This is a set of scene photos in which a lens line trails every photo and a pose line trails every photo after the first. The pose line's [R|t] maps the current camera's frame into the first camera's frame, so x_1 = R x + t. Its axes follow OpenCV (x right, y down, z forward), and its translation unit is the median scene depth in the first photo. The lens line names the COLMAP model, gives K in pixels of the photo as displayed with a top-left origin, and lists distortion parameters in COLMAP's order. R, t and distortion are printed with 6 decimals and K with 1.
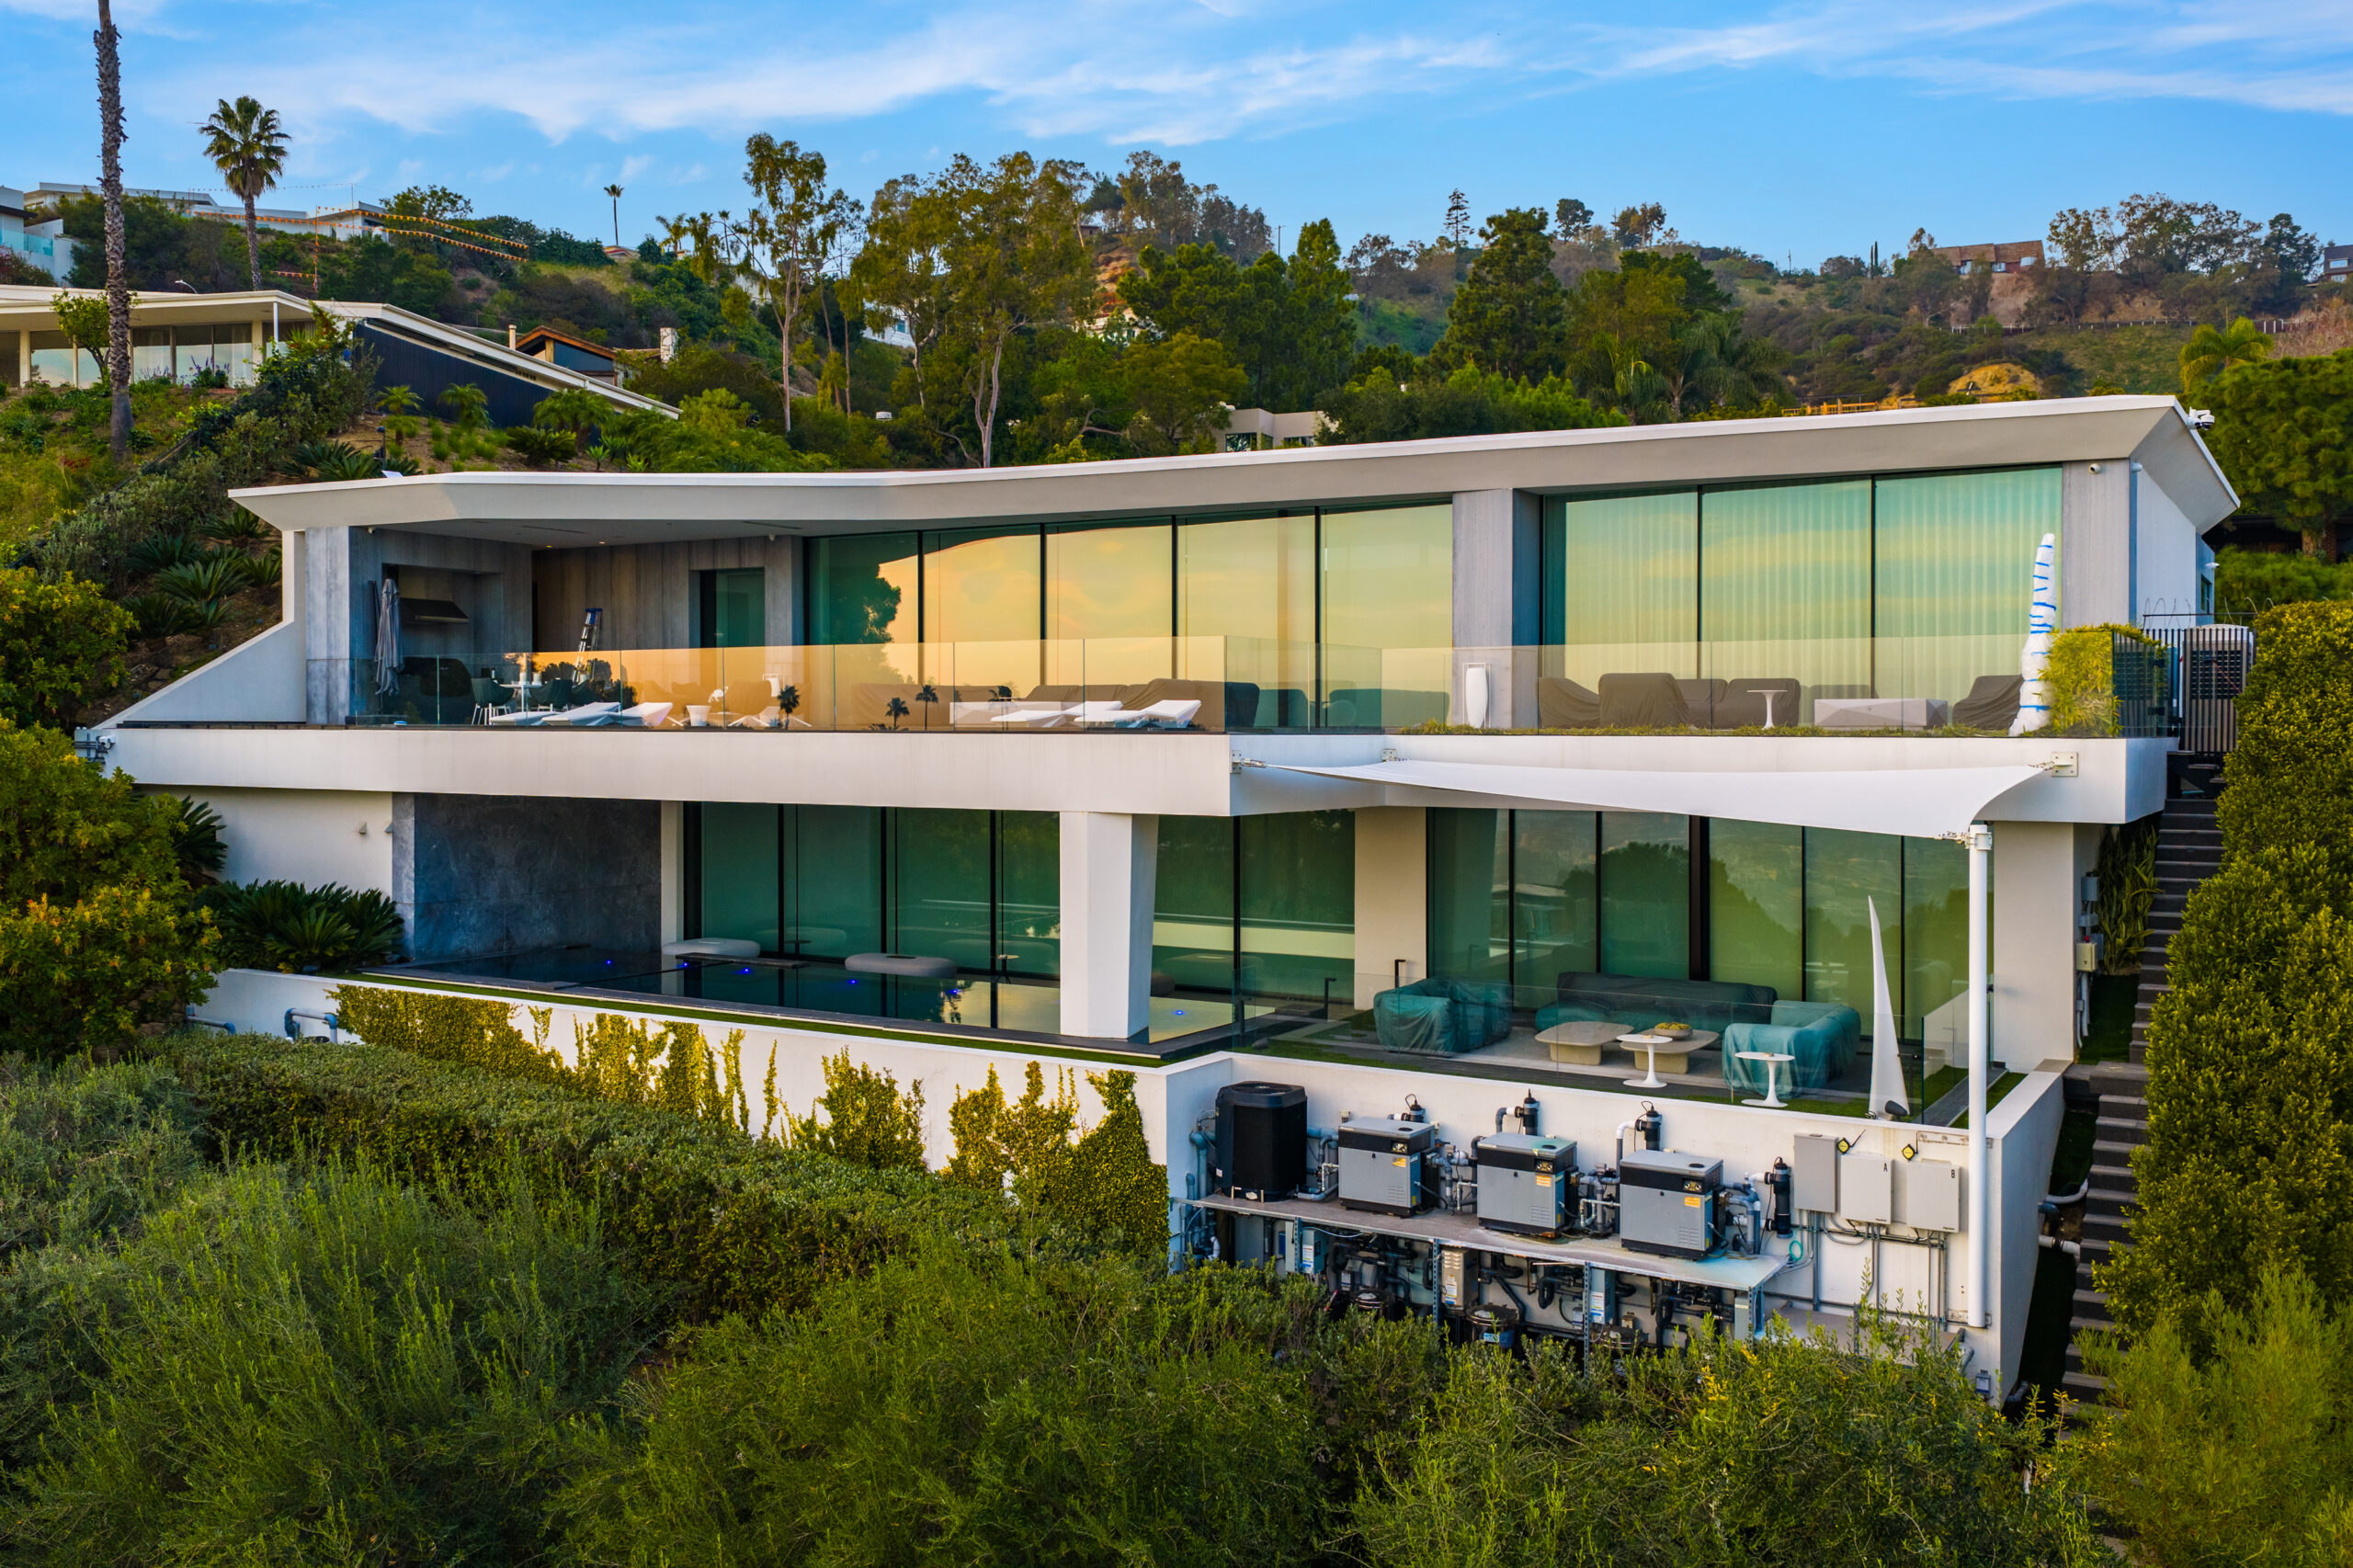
lens RADIAL K [[1921.2, 0, 1169.8], [0, 1921.2, 729.8], [0, 0, 1]] dist [0.008611, -0.010437]
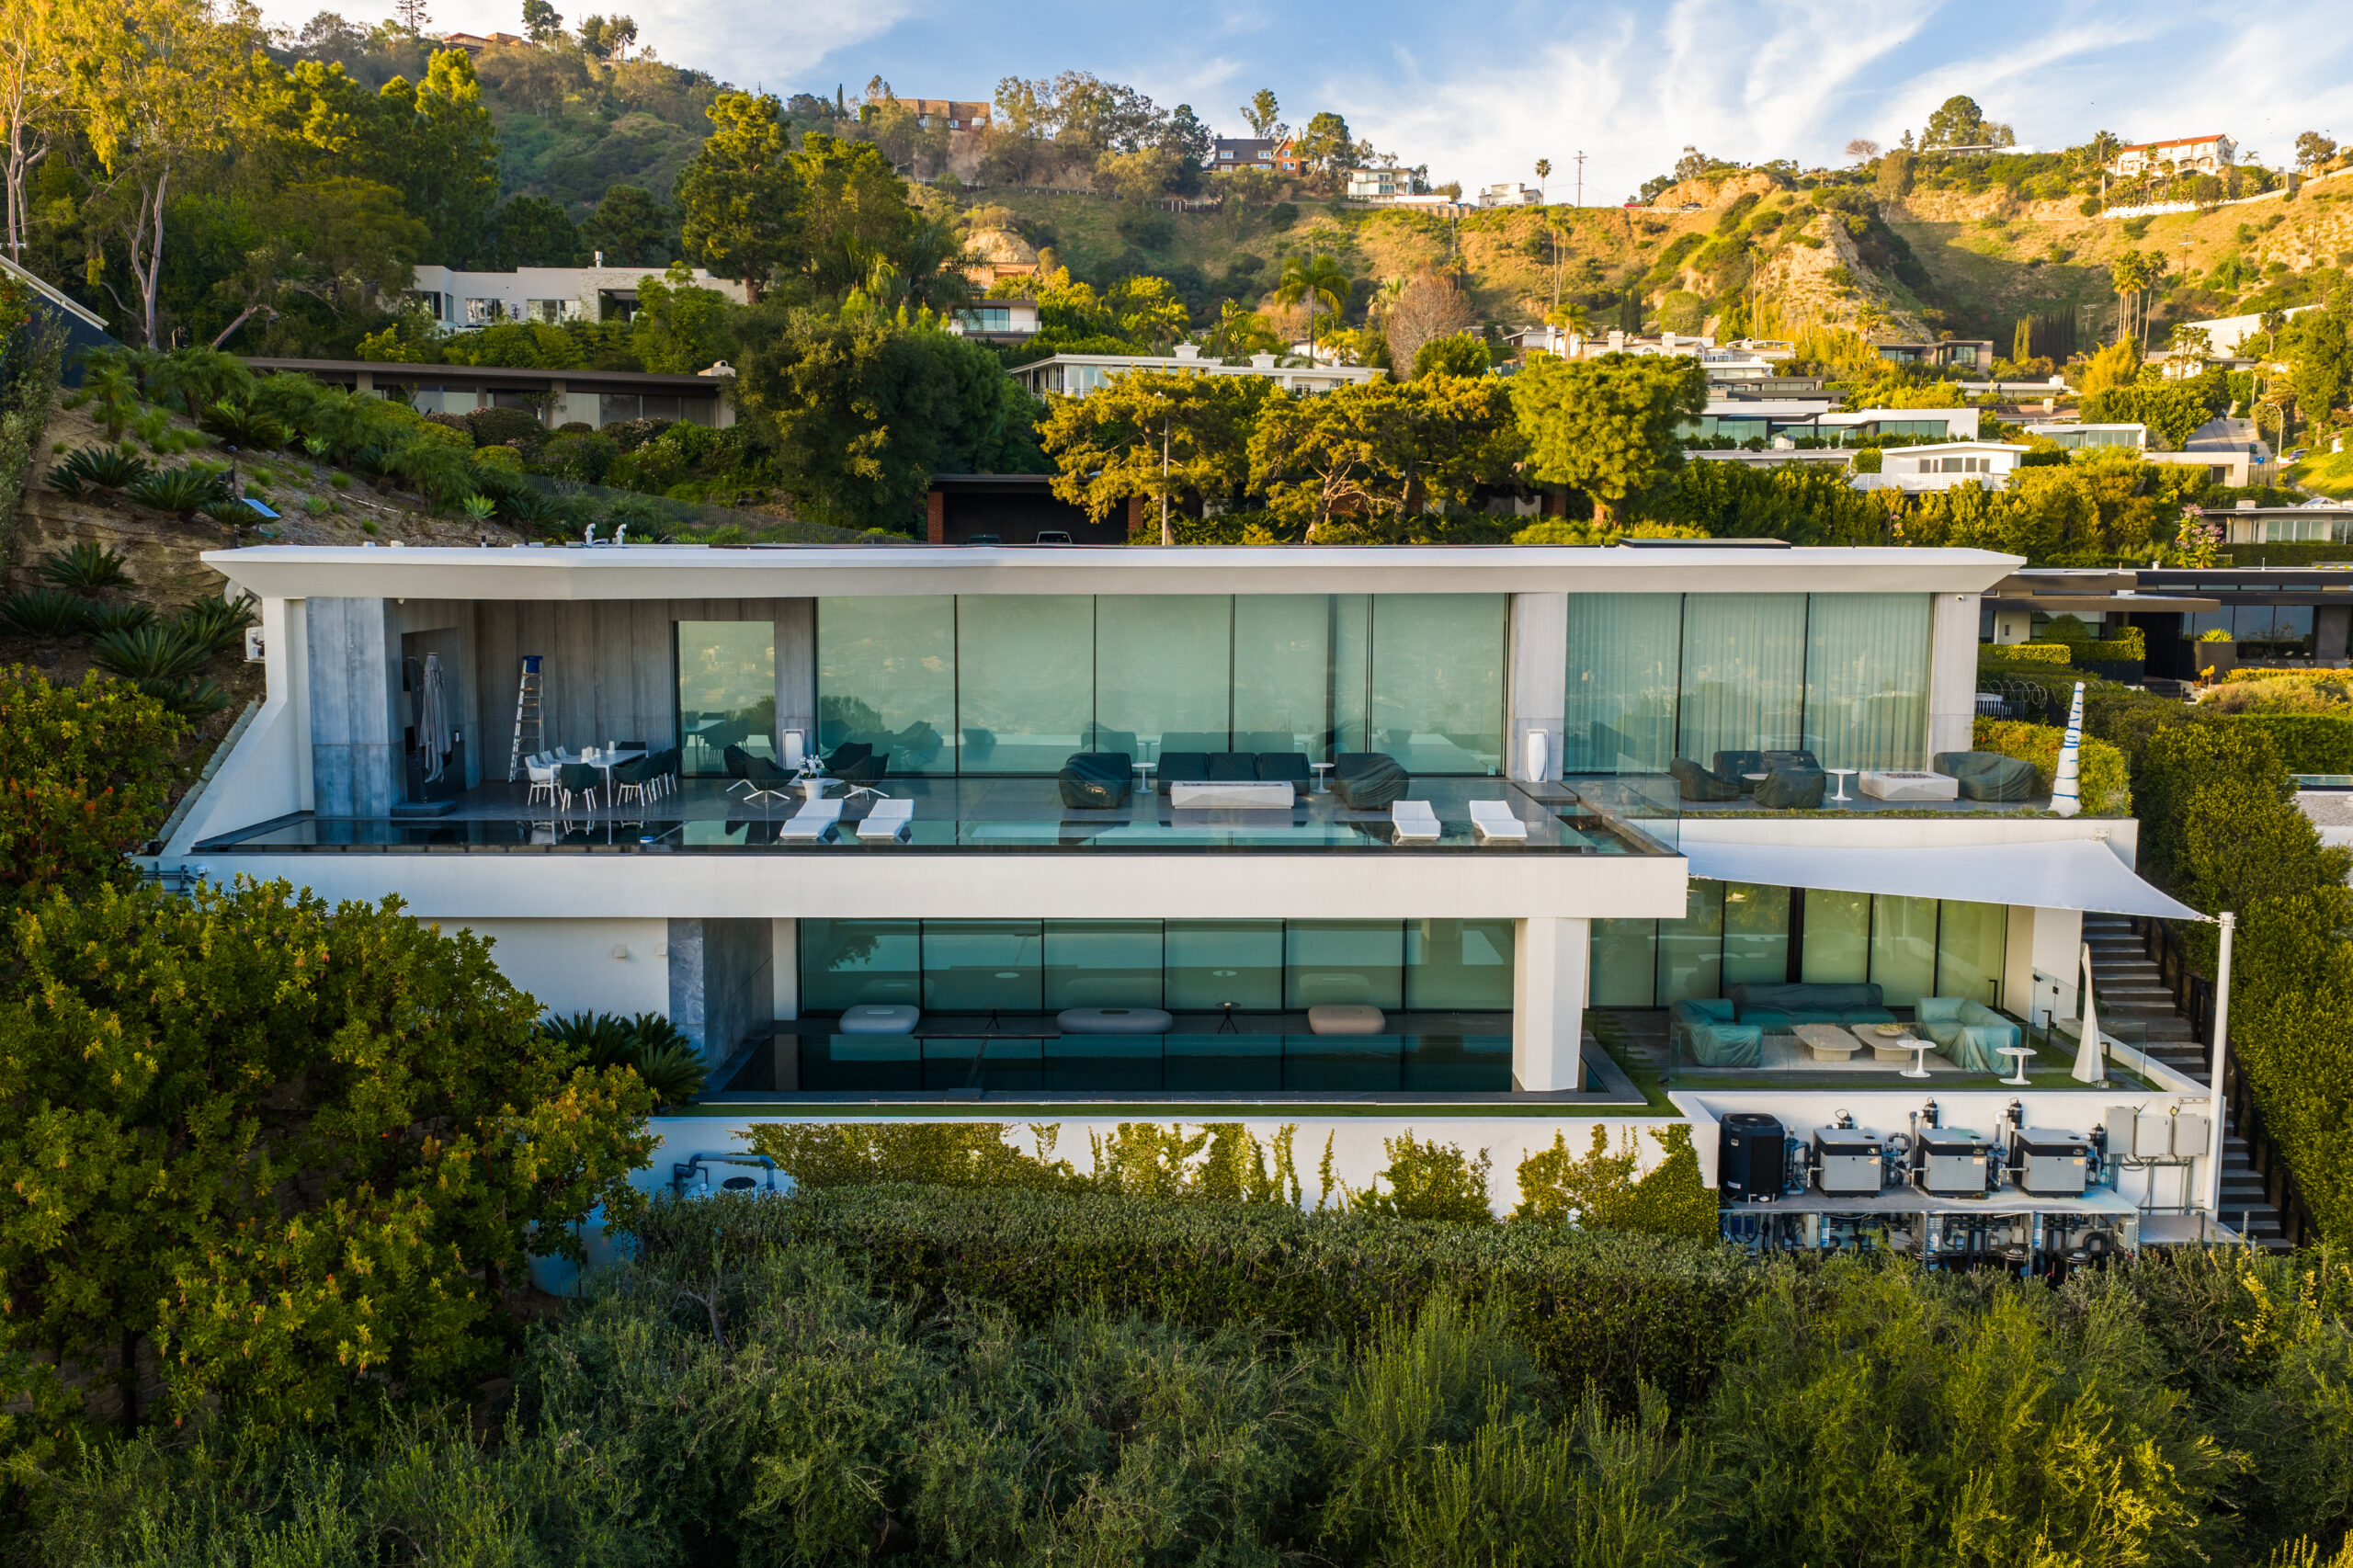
lens RADIAL K [[1899.6, 0, 1174.4], [0, 1899.6, 819.7], [0, 0, 1]] dist [0.005646, -0.013874]
pose [[0.857696, -0.073871, 0.508823, -0.860197], [0.003019, 0.990332, 0.138688, -0.188094], [-0.514149, -0.117416, 0.849626, 0.076974]]
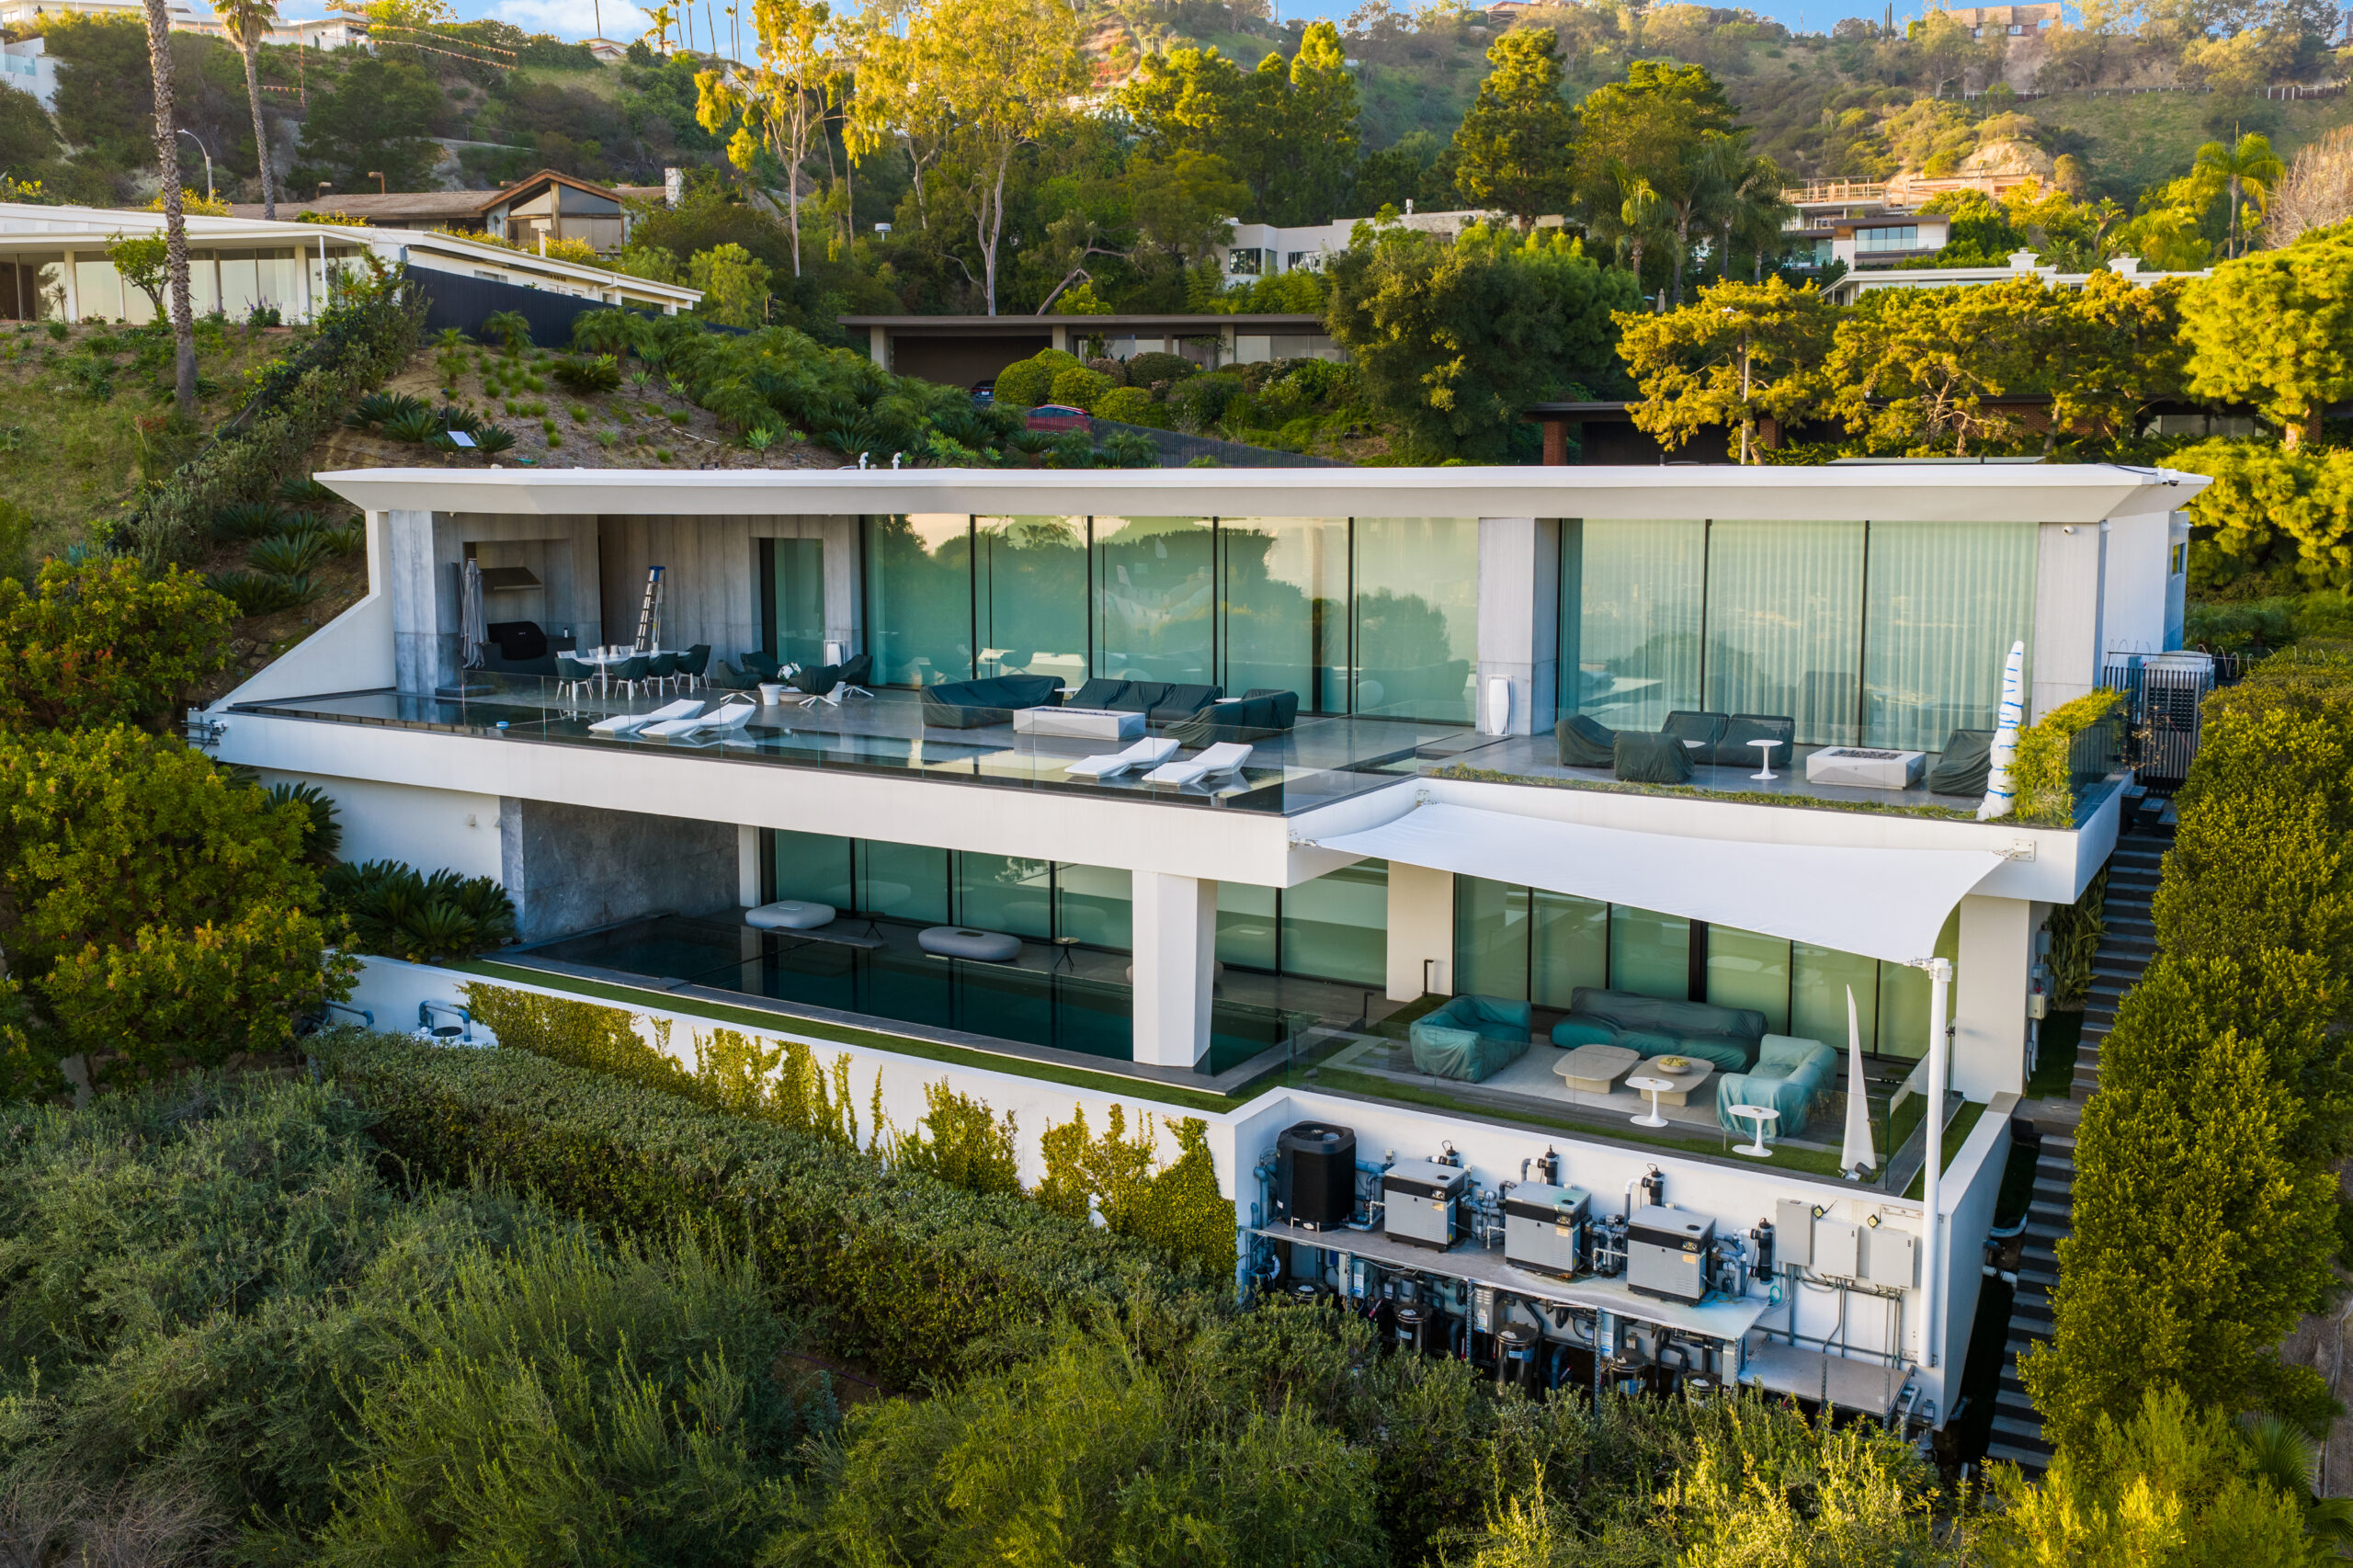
lens RADIAL K [[1931.5, 0, 1183.8], [0, 1931.5, 700.8], [0, 0, 1]] dist [0.010365, -0.014765]
pose [[0.999935, -0.002685, 0.011040, -0.038623], [0.001526, 0.994617, 0.103612, -0.166672], [-0.011258, -0.103588, 0.994557, -0.107910]]
